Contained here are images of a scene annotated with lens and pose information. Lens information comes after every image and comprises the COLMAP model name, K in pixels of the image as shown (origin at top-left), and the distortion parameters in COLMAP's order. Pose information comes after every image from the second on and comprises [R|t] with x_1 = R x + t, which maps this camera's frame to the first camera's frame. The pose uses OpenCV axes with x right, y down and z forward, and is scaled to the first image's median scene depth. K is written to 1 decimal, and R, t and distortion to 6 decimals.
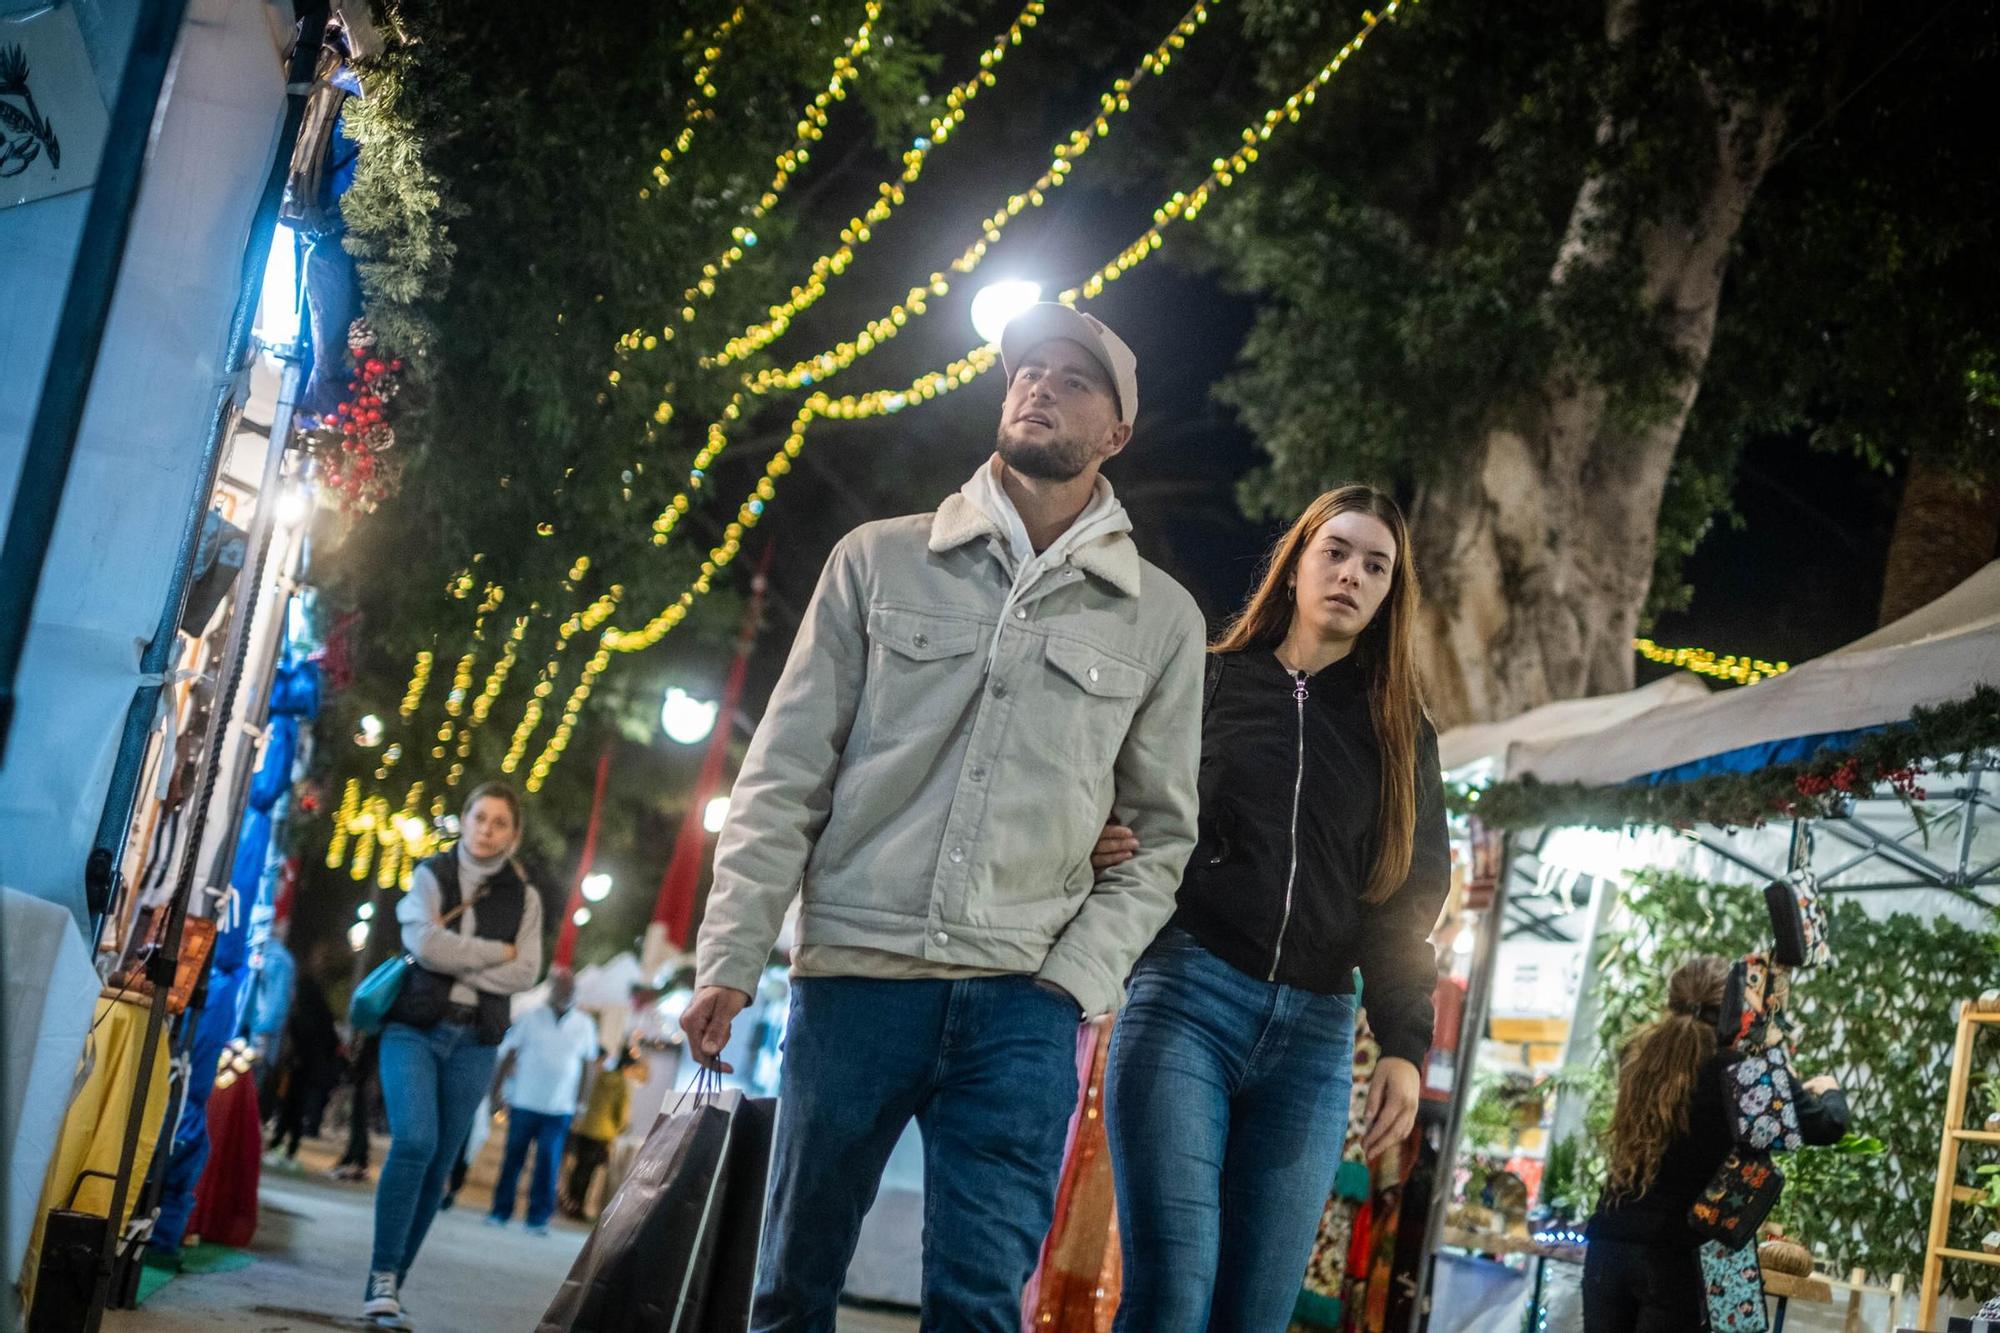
lens RADIAL K [[3069.5, 0, 1081.6], [0, 3069.5, 664.5], [0, 0, 1]] dist [-0.018076, 0.041079]
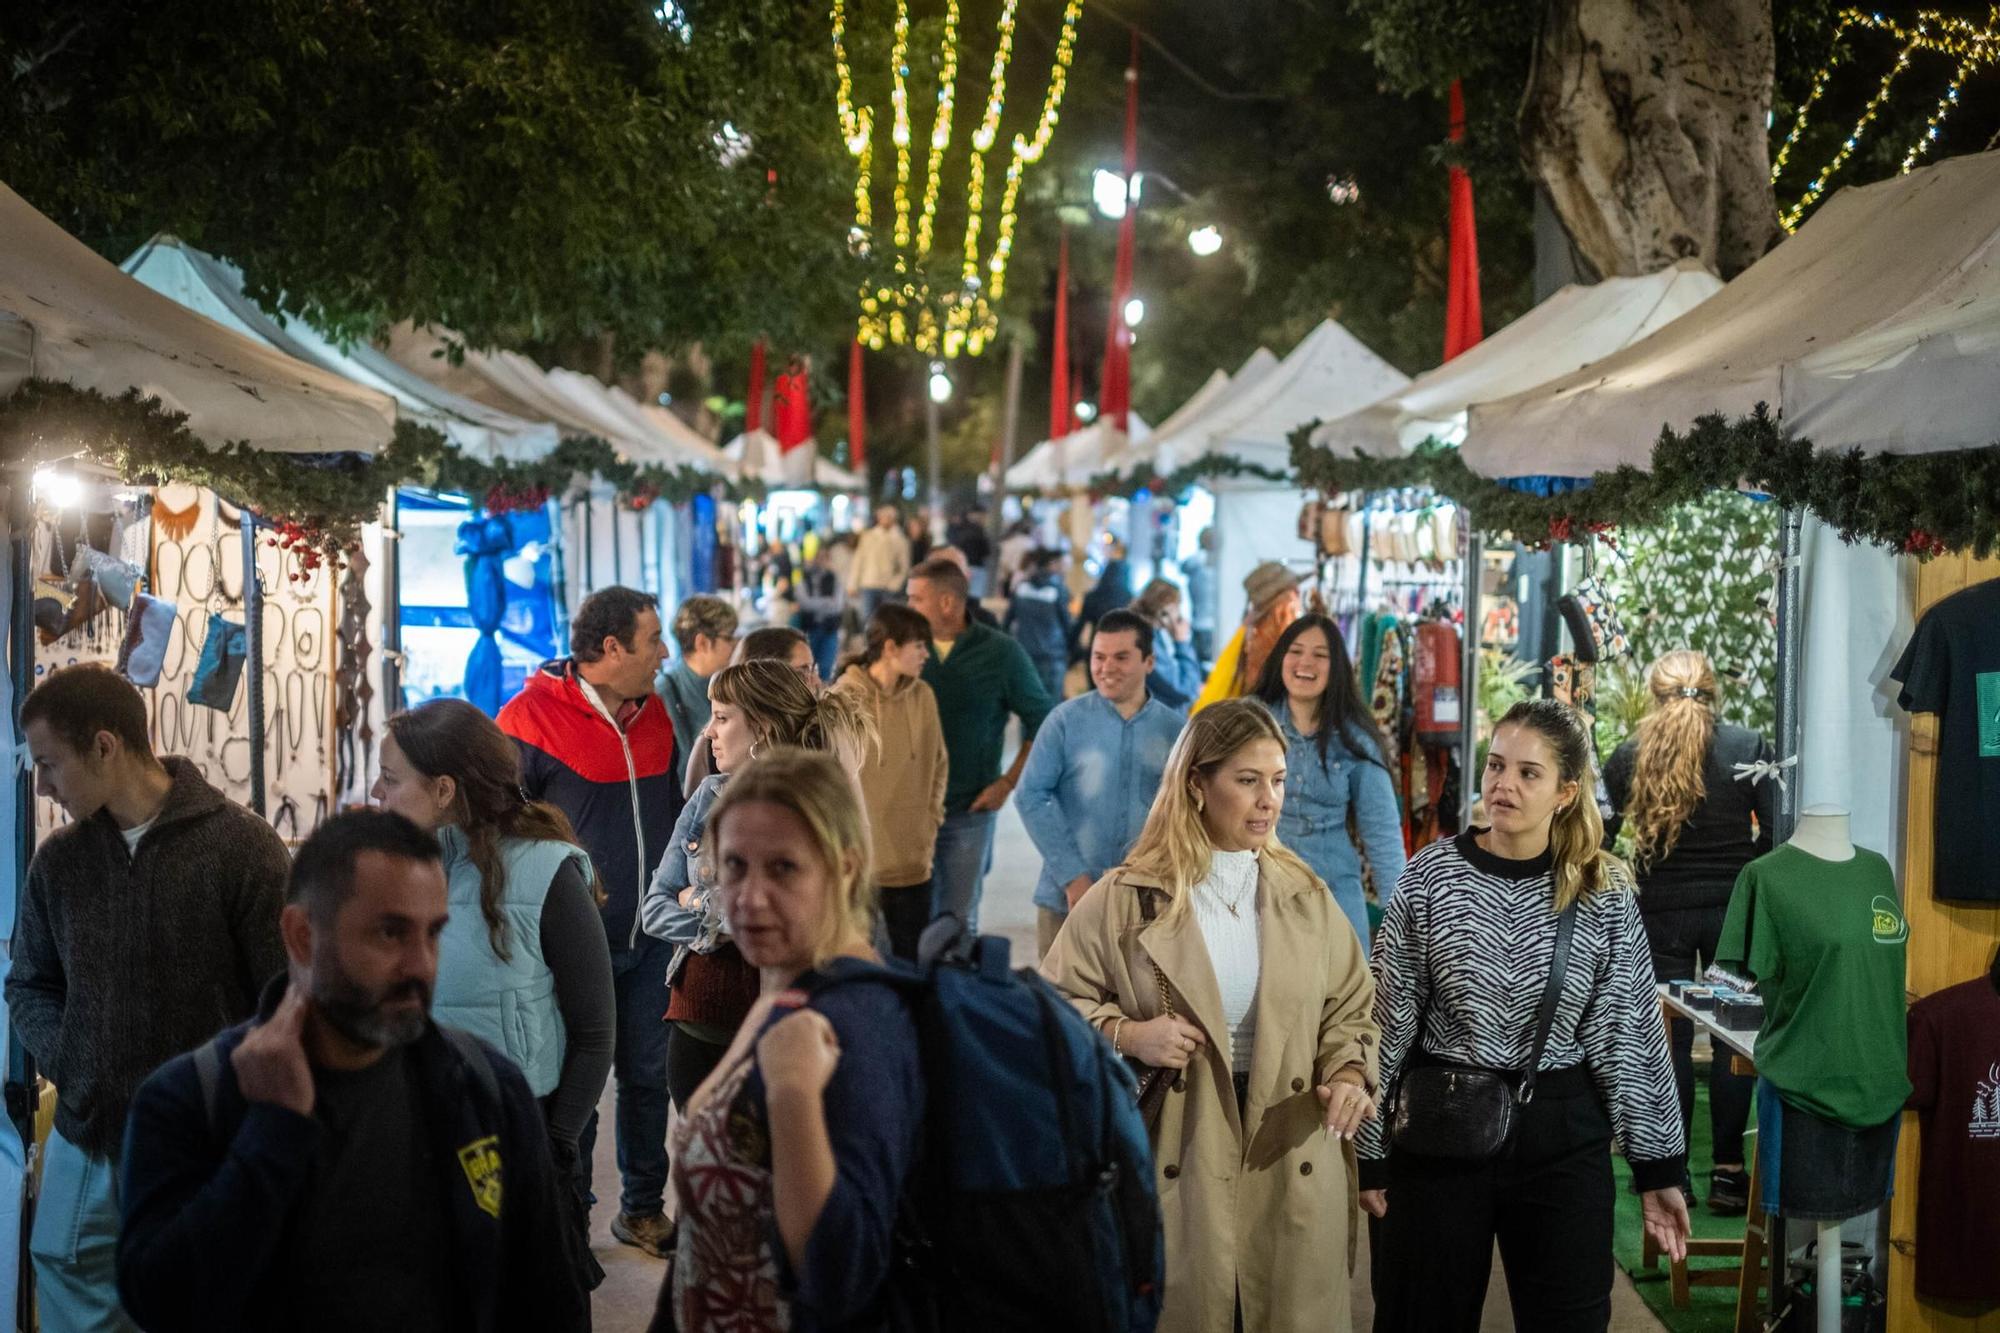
lens RADIAL K [[3075.3, 0, 1000.0], [0, 3075.3, 666.5], [0, 0, 1]] dist [-0.023153, 0.088301]
pose [[0.953735, -0.166589, -0.250274, 0.168702], [0.217691, 0.956807, 0.192694, -0.096175], [0.207364, -0.238261, 0.948805, -0.091071]]
